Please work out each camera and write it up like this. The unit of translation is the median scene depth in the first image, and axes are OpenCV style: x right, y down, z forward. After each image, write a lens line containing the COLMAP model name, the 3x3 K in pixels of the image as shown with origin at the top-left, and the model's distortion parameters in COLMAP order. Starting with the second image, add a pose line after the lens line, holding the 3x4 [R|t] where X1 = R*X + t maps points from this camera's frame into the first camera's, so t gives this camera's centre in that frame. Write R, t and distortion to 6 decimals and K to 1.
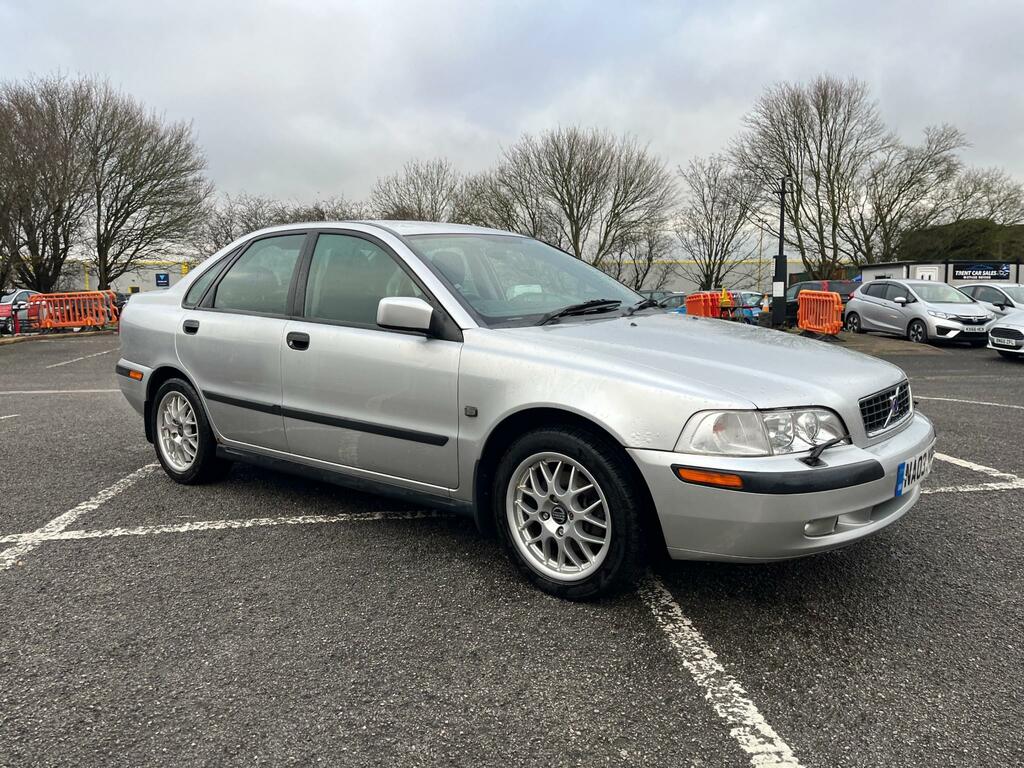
lens RADIAL K [[781.0, 0, 508.0], [0, 781.0, 373.6], [0, 0, 1]] dist [0.078446, -0.111307]
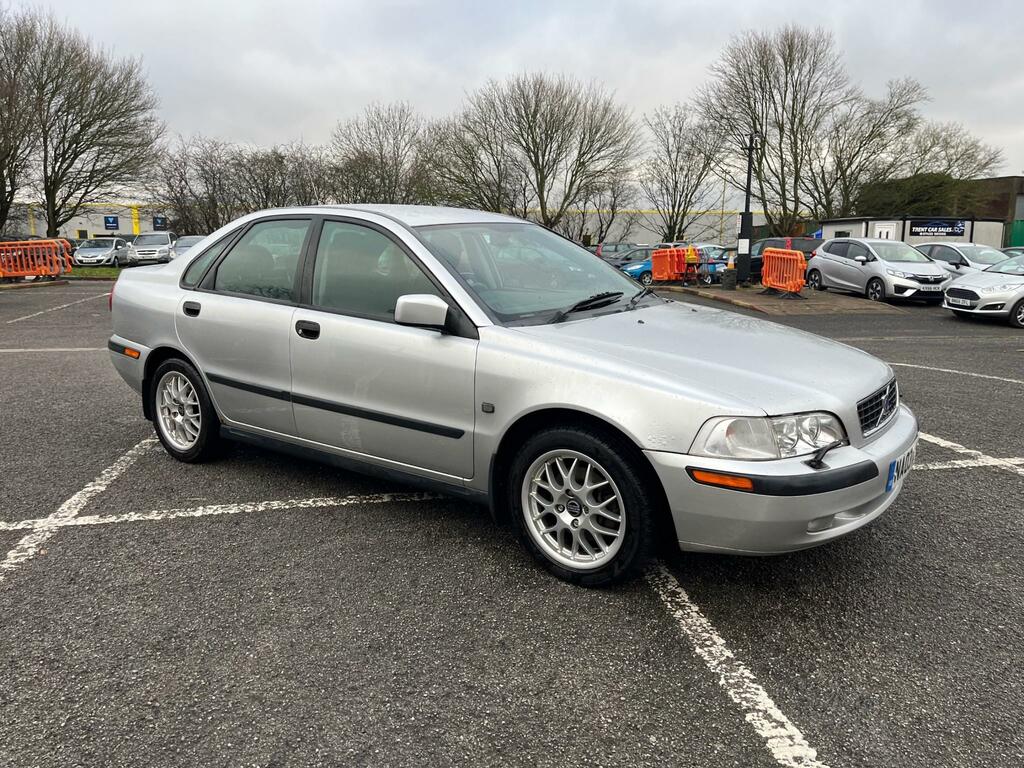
lens RADIAL K [[781.0, 0, 508.6], [0, 781.0, 375.2], [0, 0, 1]] dist [0.078446, -0.111307]
pose [[0.998692, 0.002585, 0.051073, -0.060514], [-0.006080, 0.997640, 0.068395, -0.055027], [-0.050776, -0.068616, 0.996350, -0.030331]]
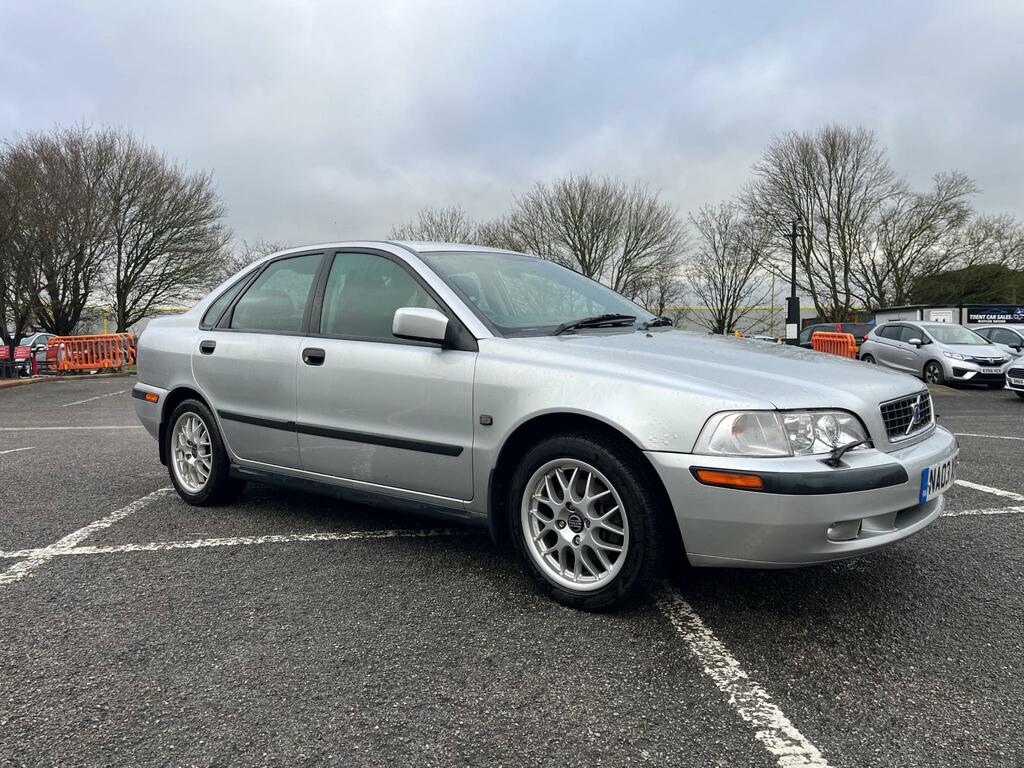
lens RADIAL K [[781.0, 0, 508.1], [0, 781.0, 373.2], [0, 0, 1]] dist [0.078446, -0.111307]
pose [[0.999878, 0.000672, -0.015602, -0.003106], [-0.001606, 0.998201, -0.059929, 0.040192], [0.015534, 0.059947, 0.998081, 0.003989]]
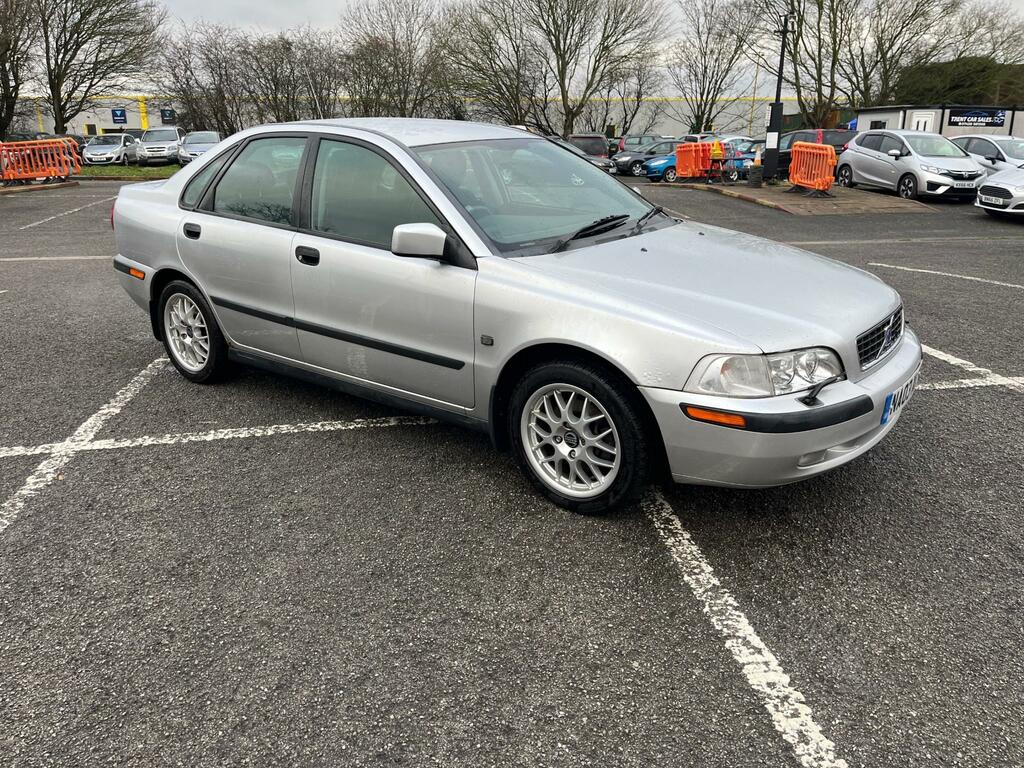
lens RADIAL K [[781.0, 0, 514.1], [0, 781.0, 389.8], [0, 0, 1]] dist [0.078446, -0.111307]
pose [[0.999497, -0.006034, 0.031126, -0.036537], [-0.000769, 0.976817, 0.214074, -0.091279], [-0.031696, -0.213990, 0.976321, -0.027276]]
